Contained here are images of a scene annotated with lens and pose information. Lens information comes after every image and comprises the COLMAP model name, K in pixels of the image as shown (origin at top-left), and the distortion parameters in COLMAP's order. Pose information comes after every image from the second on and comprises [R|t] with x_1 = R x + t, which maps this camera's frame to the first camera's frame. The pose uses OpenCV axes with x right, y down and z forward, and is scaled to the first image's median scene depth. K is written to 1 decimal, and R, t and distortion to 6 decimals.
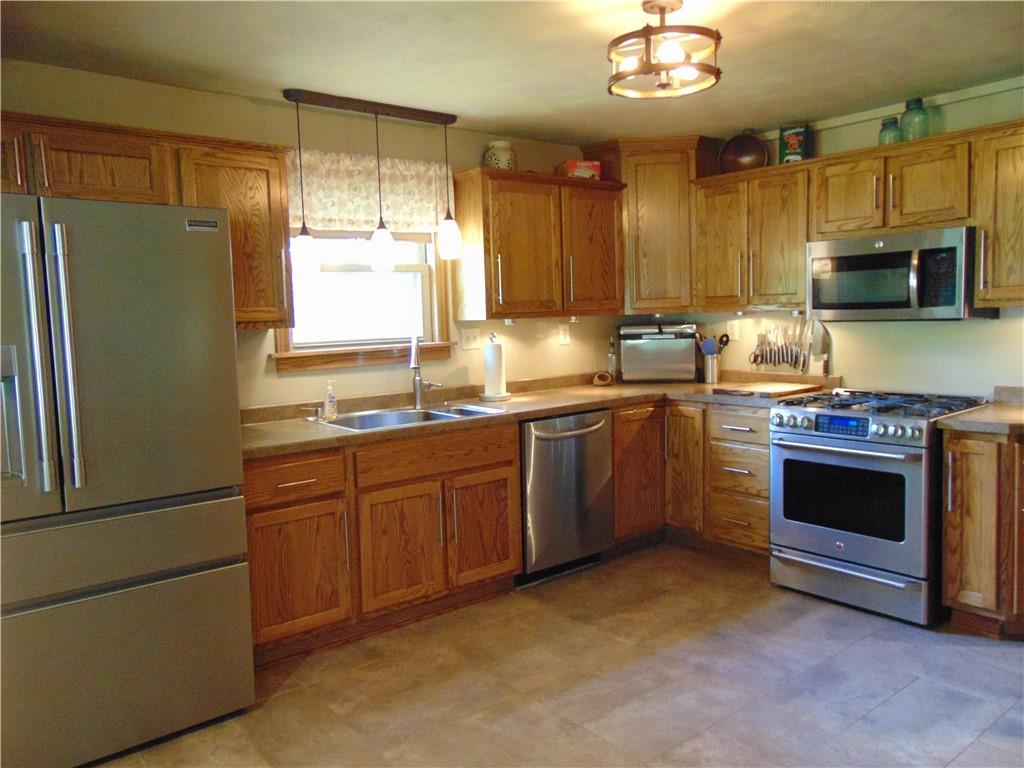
lens RADIAL K [[763.5, 0, 512.0], [0, 763.5, 384.0], [0, 0, 1]] dist [-0.072194, 0.104879]
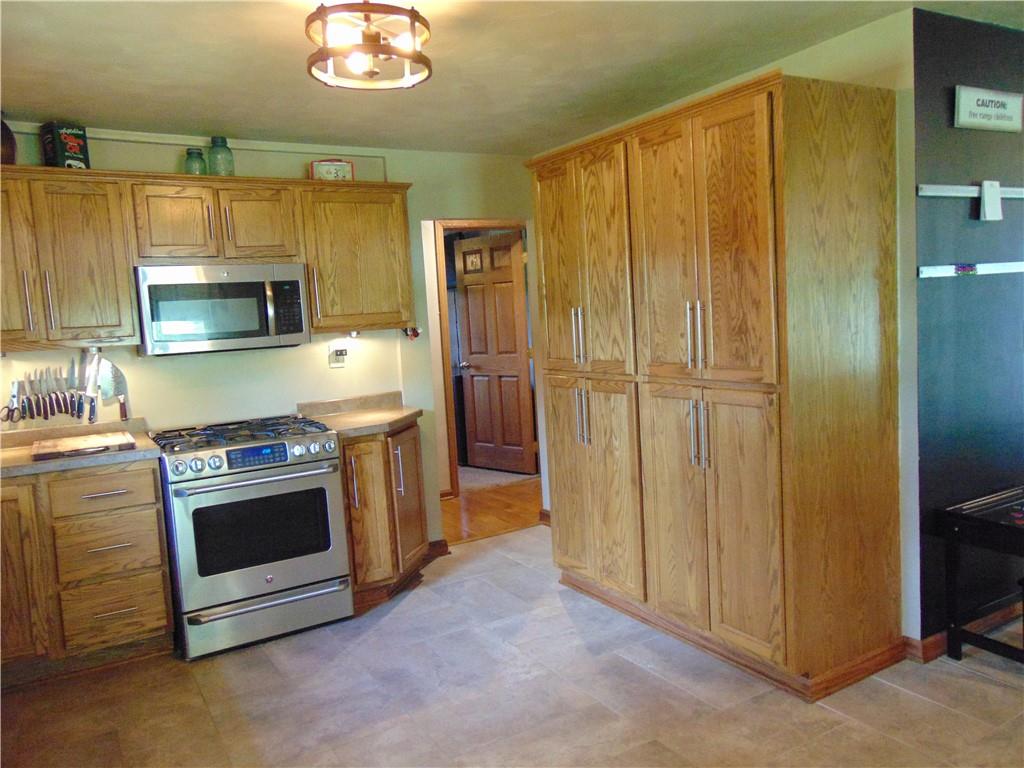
lens RADIAL K [[763.5, 0, 512.0], [0, 763.5, 384.0], [0, 0, 1]] dist [-0.072194, 0.104879]
pose [[0.127969, -0.066416, 0.989552, -0.484351], [0.143715, 0.988466, 0.047758, -0.036587], [-0.981310, 0.136102, 0.136038, 0.538713]]
